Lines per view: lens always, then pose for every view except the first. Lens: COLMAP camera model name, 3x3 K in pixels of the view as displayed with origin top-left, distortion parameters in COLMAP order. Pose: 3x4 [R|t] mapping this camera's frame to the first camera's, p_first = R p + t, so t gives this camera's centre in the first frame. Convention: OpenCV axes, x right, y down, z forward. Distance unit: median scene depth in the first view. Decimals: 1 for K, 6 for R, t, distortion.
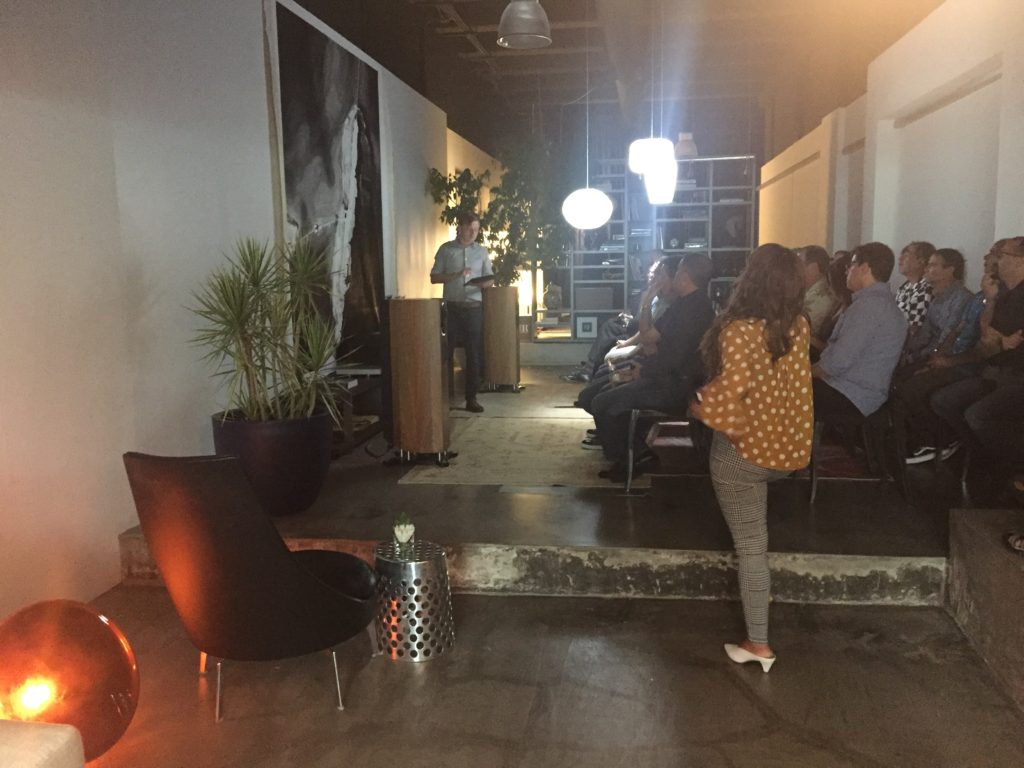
lens RADIAL K [[880.9, 0, 512.0], [0, 880.9, 384.0], [0, 0, 1]] dist [0.088461, -0.133955]
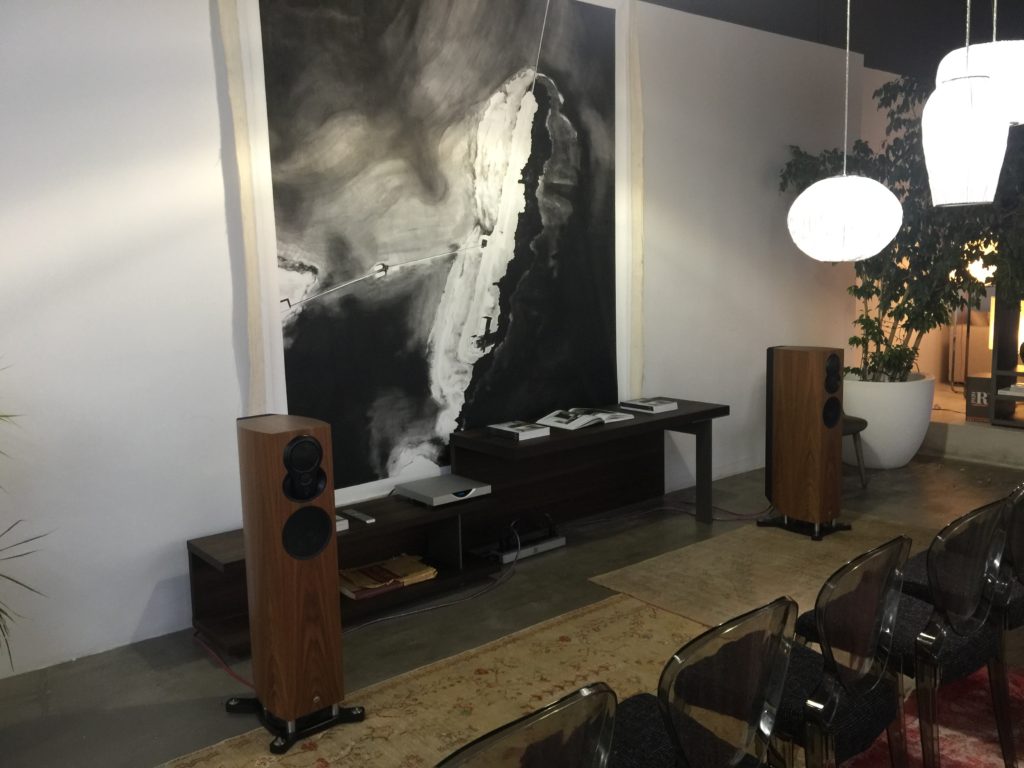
lens RADIAL K [[880.9, 0, 512.0], [0, 880.9, 384.0], [0, 0, 1]] dist [0.088461, -0.133955]
pose [[0.750222, 0.085285, -0.655662, 0.271085], [-0.073740, 0.996252, 0.045213, -0.120439], [0.657061, 0.014428, 0.753699, 0.534612]]
